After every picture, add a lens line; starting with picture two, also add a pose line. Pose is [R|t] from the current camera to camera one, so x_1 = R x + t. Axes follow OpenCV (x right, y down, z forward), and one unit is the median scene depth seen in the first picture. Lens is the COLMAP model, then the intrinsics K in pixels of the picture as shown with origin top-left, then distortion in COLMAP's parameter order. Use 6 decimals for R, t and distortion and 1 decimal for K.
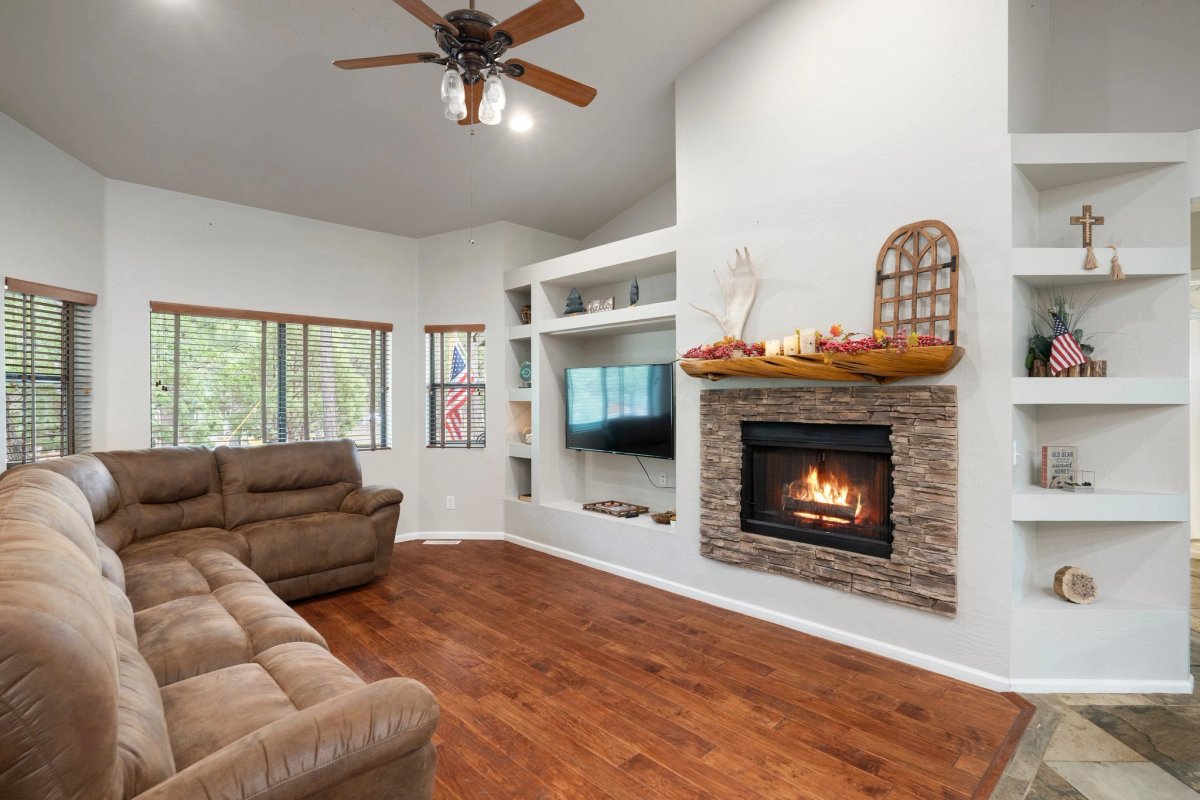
lens RADIAL K [[582.3, 0, 600.7], [0, 582.3, 402.5], [0, 0, 1]] dist [-0.002550, 0.000878]
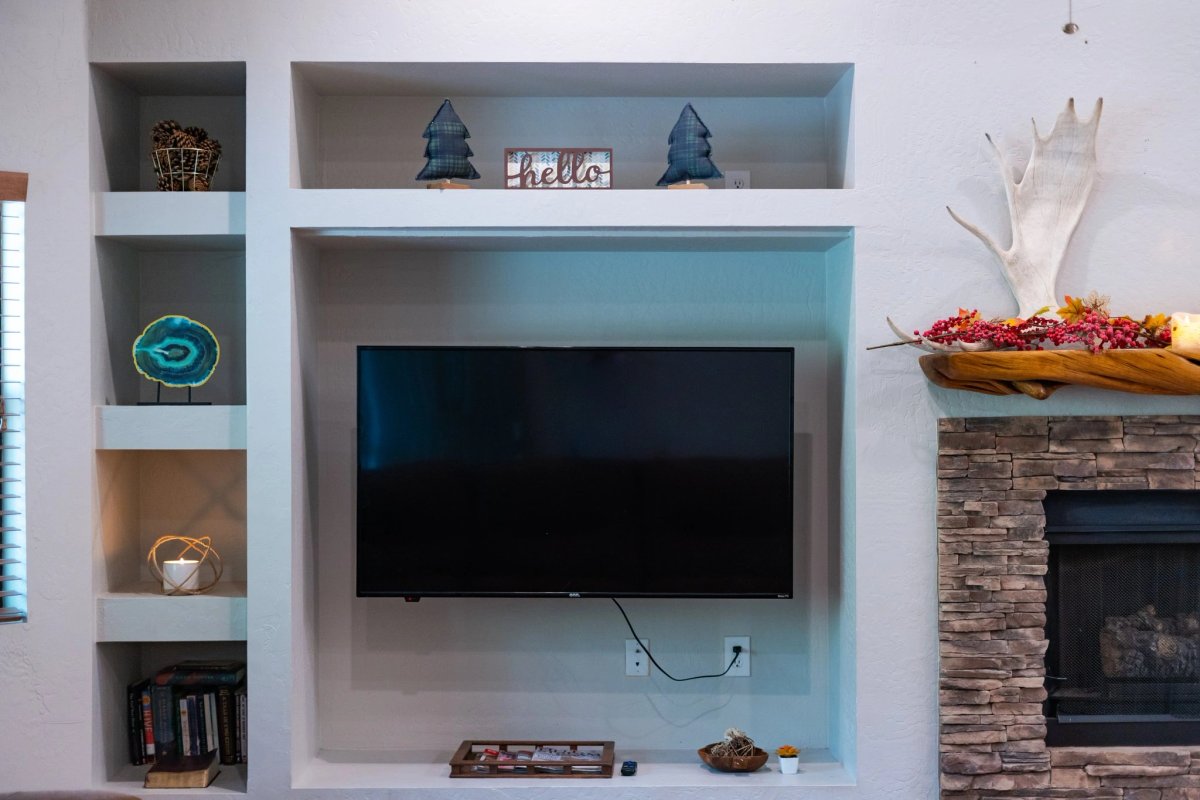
lens RADIAL K [[1799.4, 0, 600.0], [0, 1799.4, 400.0], [0, 0, 1]] dist [-0.002741, -0.023924]
pose [[0.683574, 0.000204, 0.729881, -1.117133], [0.007427, 0.999946, -0.007236, -0.033270], [-0.729843, 0.010367, 0.683536, 0.381641]]
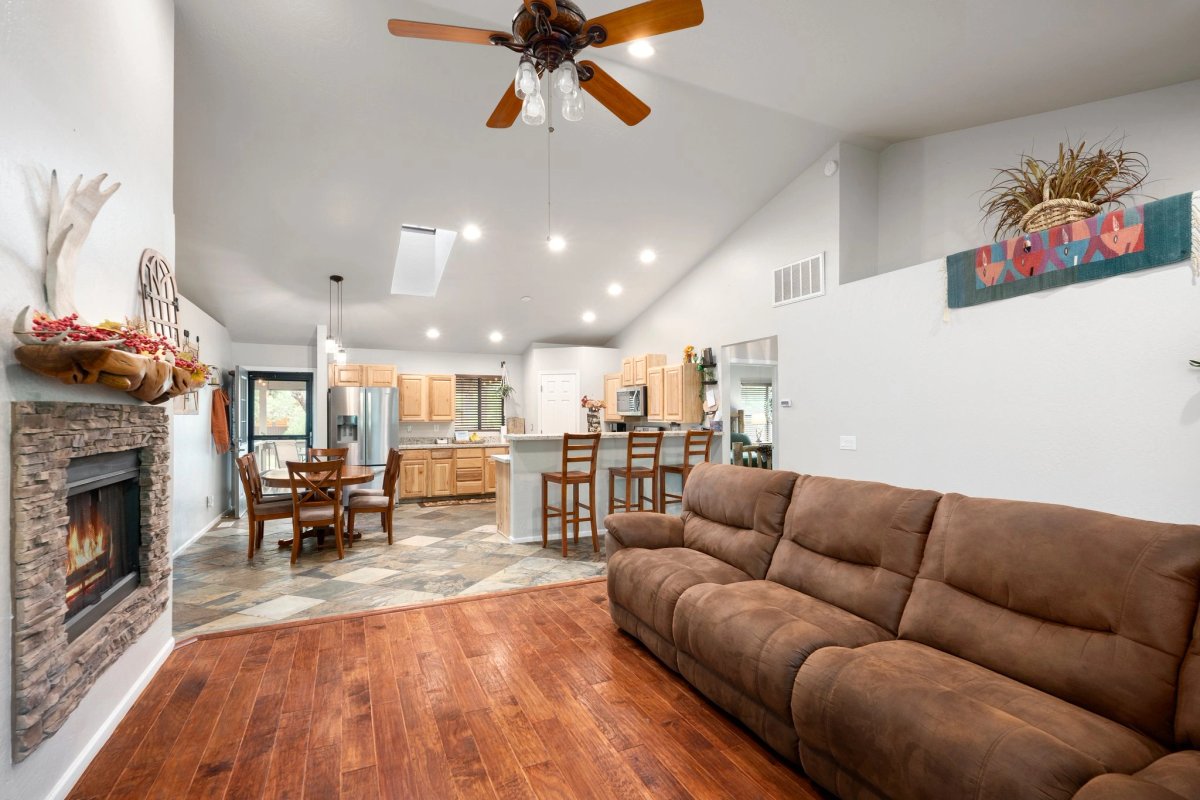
lens RADIAL K [[546.7, 0, 599.1], [0, 546.7, 411.1], [0, 0, 1]] dist [-0.000509, -0.000036]
pose [[-0.946500, 0.004538, 0.322671, -0.489731], [0.004381, 0.999990, -0.001213, -0.014438], [-0.322673, 0.000265, -0.946510, 1.546359]]
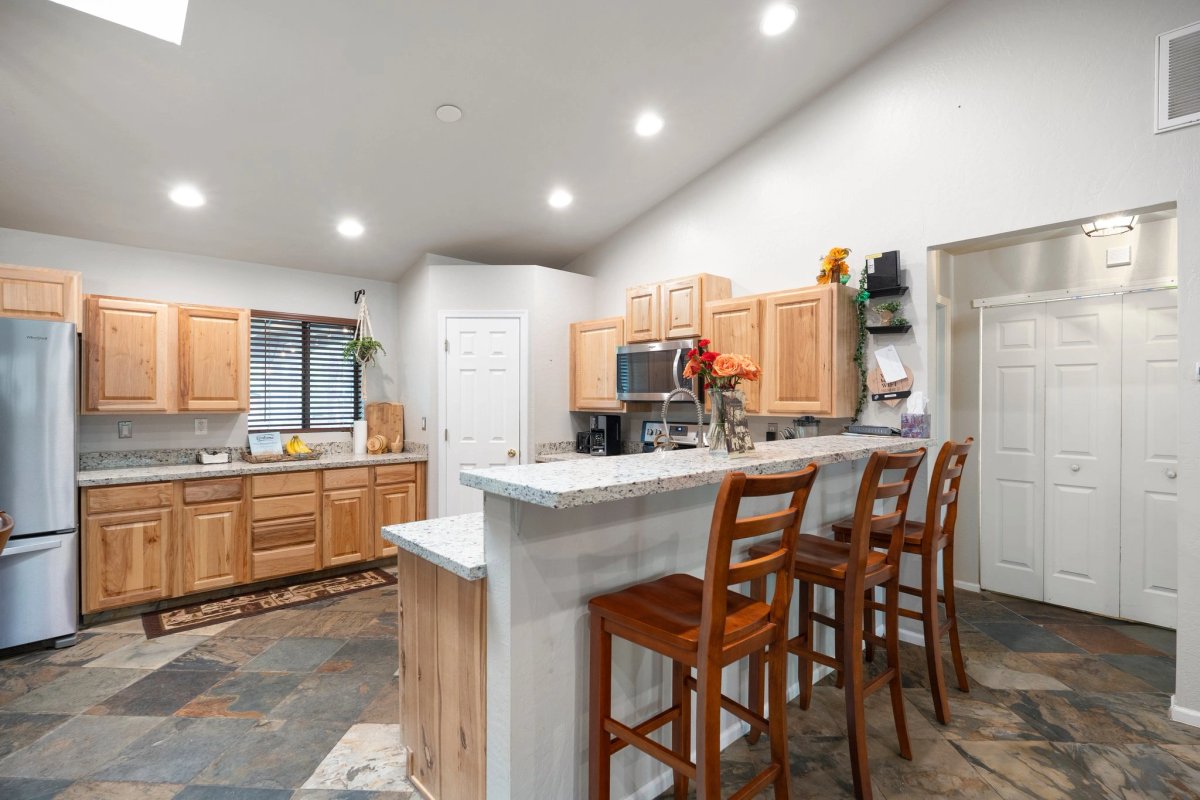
lens RADIAL K [[561.5, 0, 599.2], [0, 561.5, 401.7], [0, 0, 1]] dist [-0.001614, -0.000123]
pose [[-0.999667, -0.002063, 0.025715, 0.282420], [-0.001814, 0.999951, 0.009687, -0.006535], [-0.025734, 0.009637, -0.999622, 0.388750]]
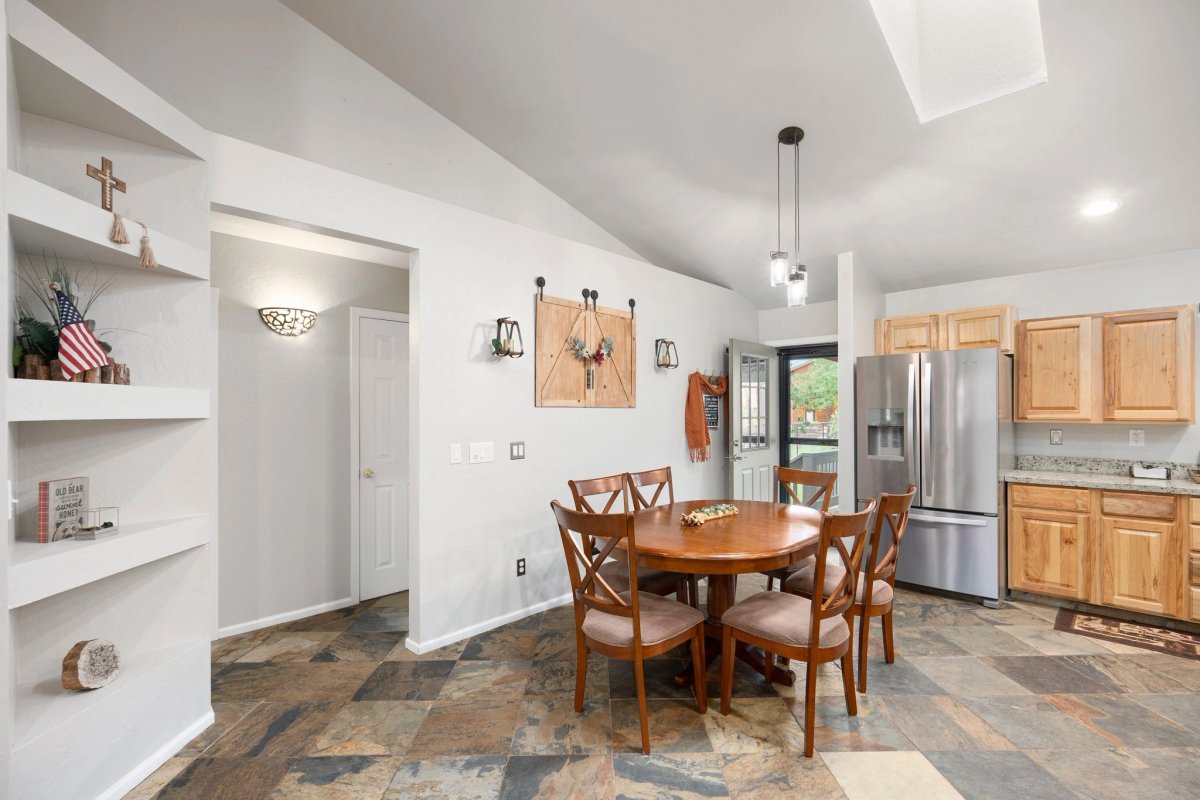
lens RADIAL K [[533.8, 0, 597.5], [0, 533.8, 410.5], [0, 0, 1]] dist [-0.002833, -0.000271]
pose [[-0.028613, 0.001960, 0.999589, 0.104546], [0.008382, 0.999963, -0.001721, -0.002267], [-0.999555, 0.008329, -0.028628, 0.326608]]
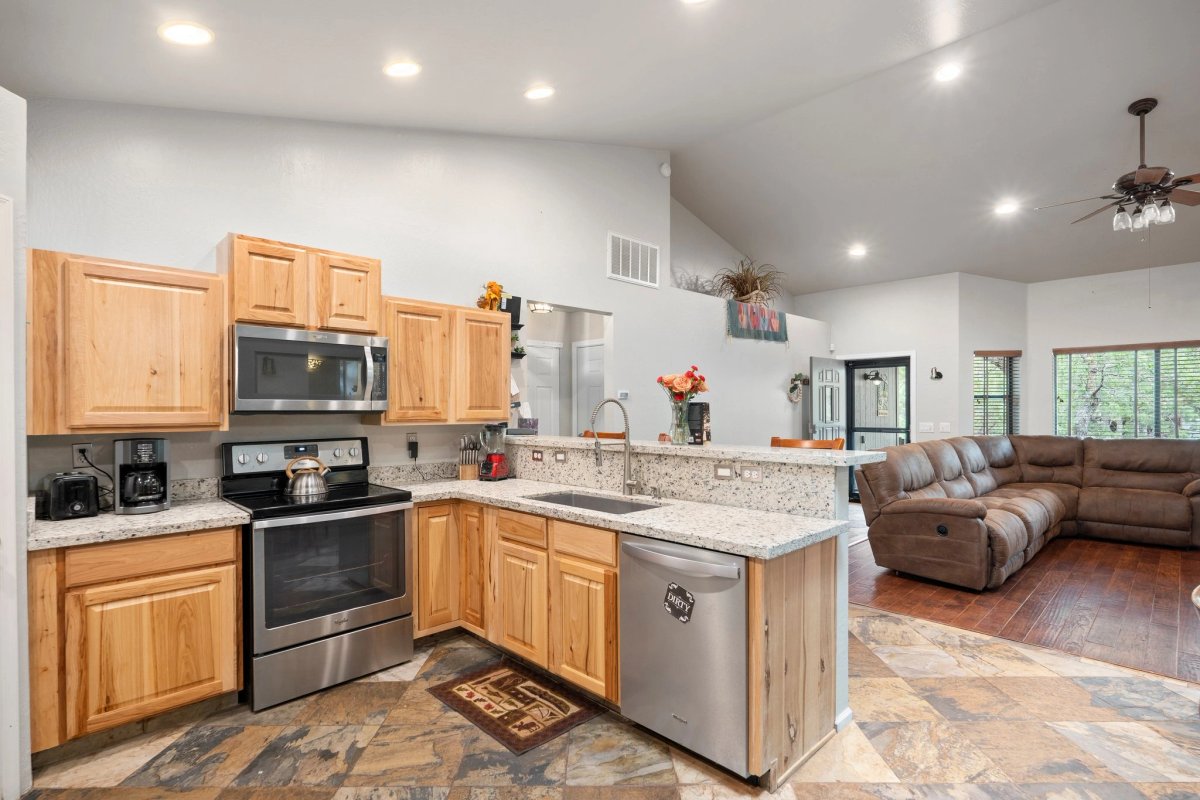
lens RADIAL K [[575.2, 0, 600.9], [0, 575.2, 410.2], [0, 0, 1]] dist [-0.003689, 0.000257]
pose [[0.013093, 0.001682, -0.999913, 1.144210], [-0.000626, 0.999998, 0.001674, 0.000632], [0.999914, 0.000604, 0.013094, -0.432593]]
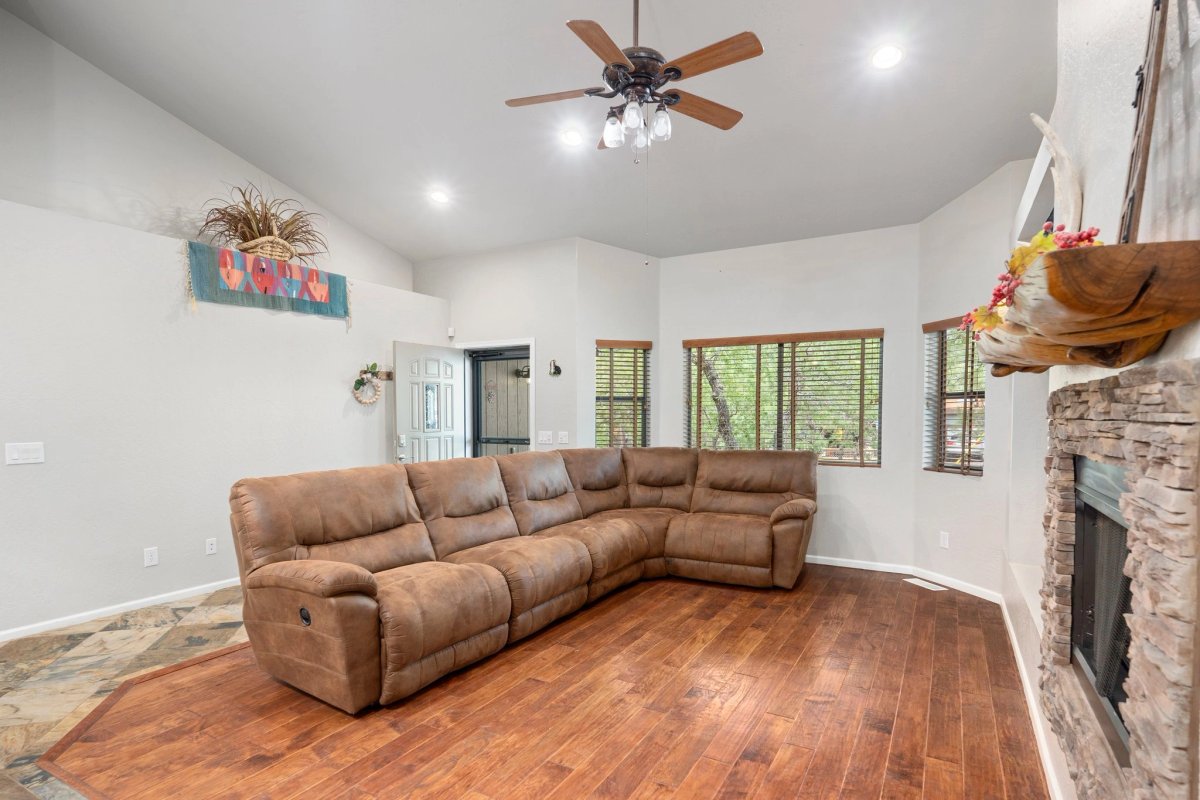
lens RADIAL K [[616.2, 0, 599.9], [0, 616.2, 435.2], [0, 0, 1]] dist [-0.002702, -0.000435]
pose [[0.286320, 0.032324, -0.957589, 0.742768], [-0.005180, 0.999468, 0.032189, 0.002762], [0.958120, -0.004256, 0.286335, 0.524138]]
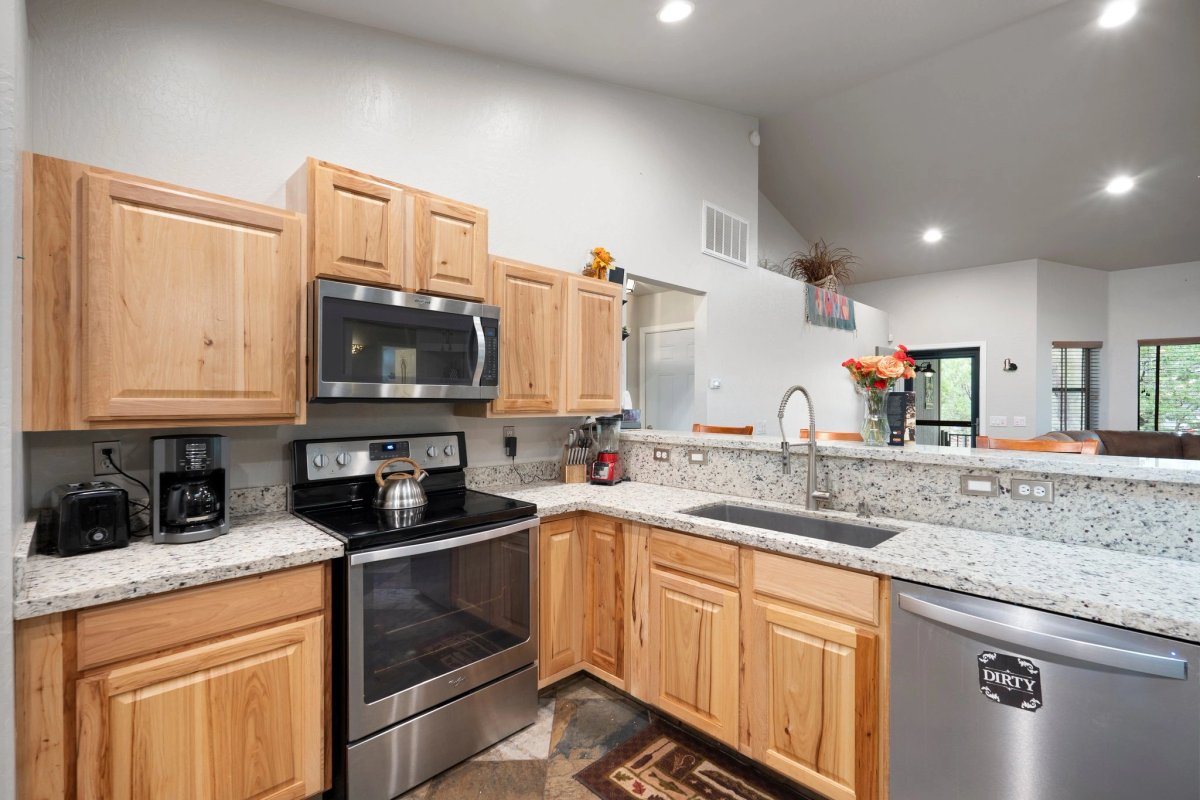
lens RADIAL K [[531.6, 0, 599.0], [0, 531.6, 401.3], [0, 0, 1]] dist [-0.003337, -0.000043]
pose [[0.019034, 0.003550, -0.999813, 0.864700], [-0.008639, 0.999957, 0.003386, 0.002709], [0.999782, 0.008573, 0.019064, -0.671975]]
